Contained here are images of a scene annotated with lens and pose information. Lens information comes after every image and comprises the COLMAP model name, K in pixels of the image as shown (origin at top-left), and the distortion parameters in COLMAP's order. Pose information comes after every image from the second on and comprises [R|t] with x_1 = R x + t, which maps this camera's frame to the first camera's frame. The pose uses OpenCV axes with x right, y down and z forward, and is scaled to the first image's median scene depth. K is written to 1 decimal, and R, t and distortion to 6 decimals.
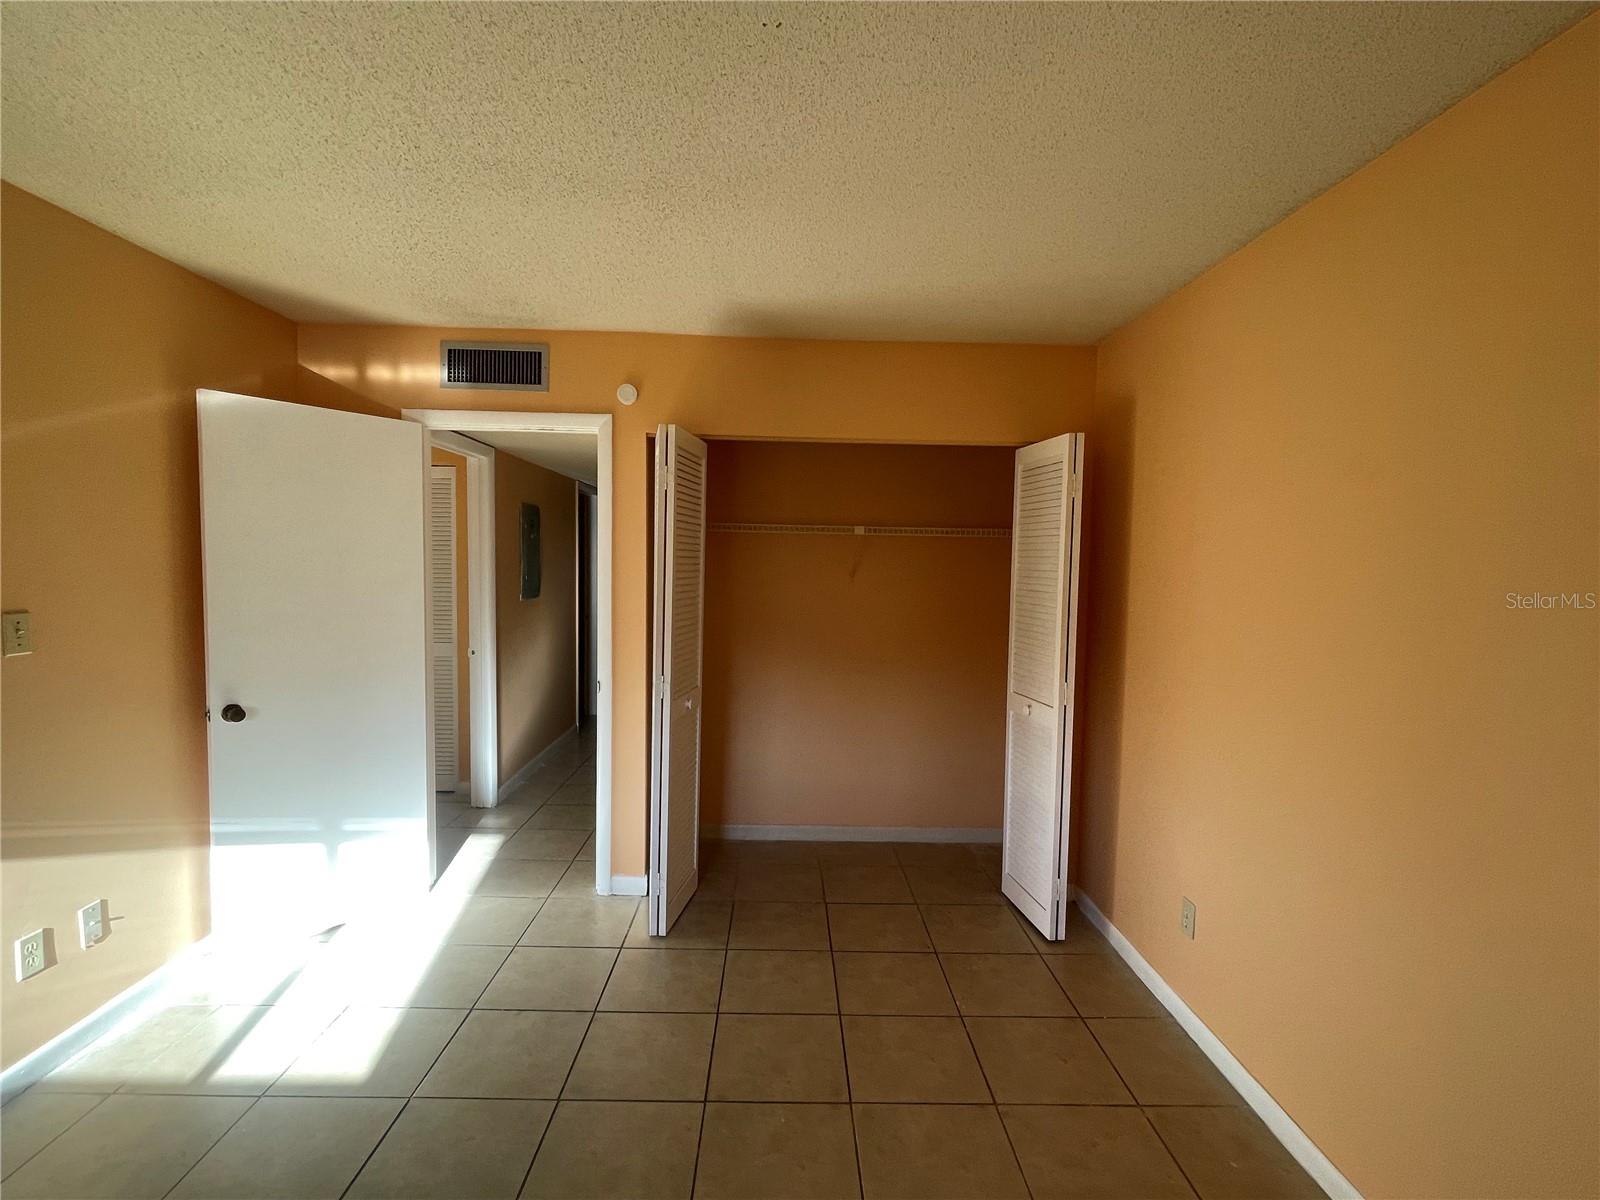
lens RADIAL K [[746.2, 0, 800.2], [0, 746.2, 600.6], [0, 0, 1]] dist [-0.000645, 0.000412]
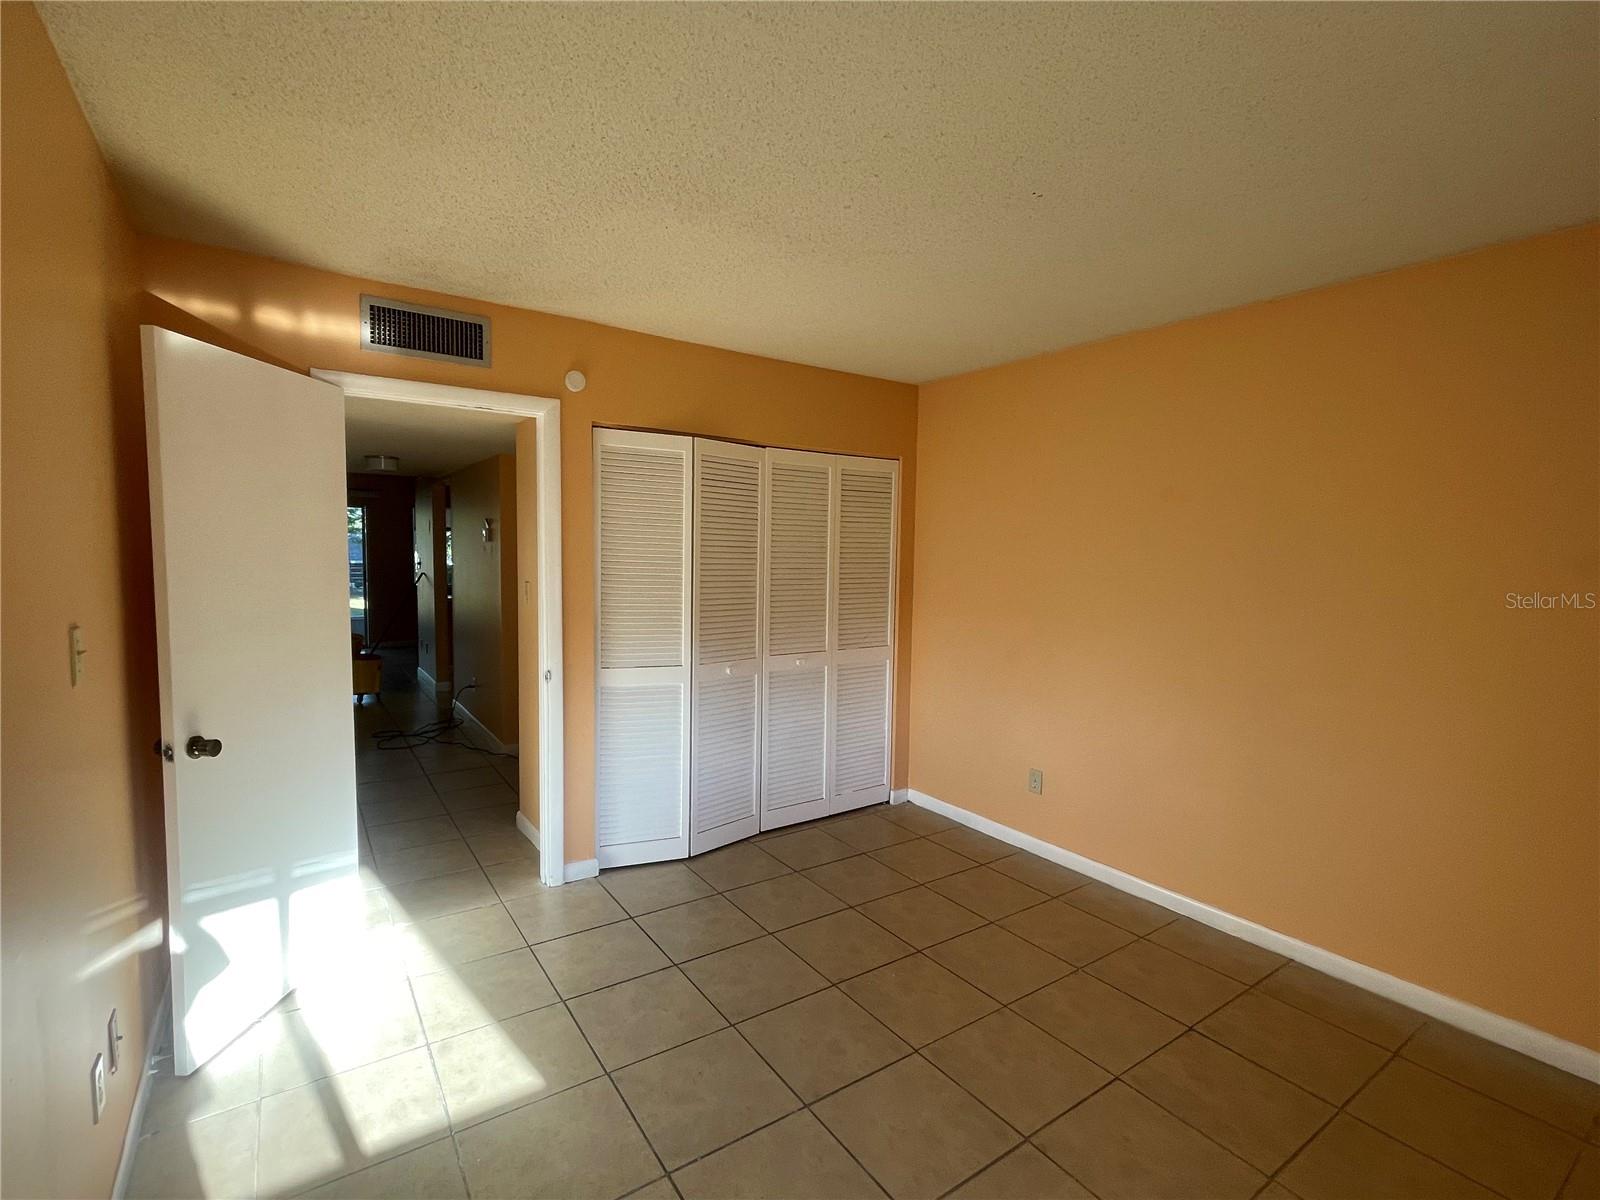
lens RADIAL K [[746.2, 0, 786.4], [0, 746.2, 594.9], [0, 0, 1]] dist [-0.000645, 0.000412]
pose [[0.829691, -0.038914, 0.556864, -0.565676], [0.025844, 0.999175, 0.031318, -0.014833], [-0.557624, -0.011592, 0.830013, 0.009395]]
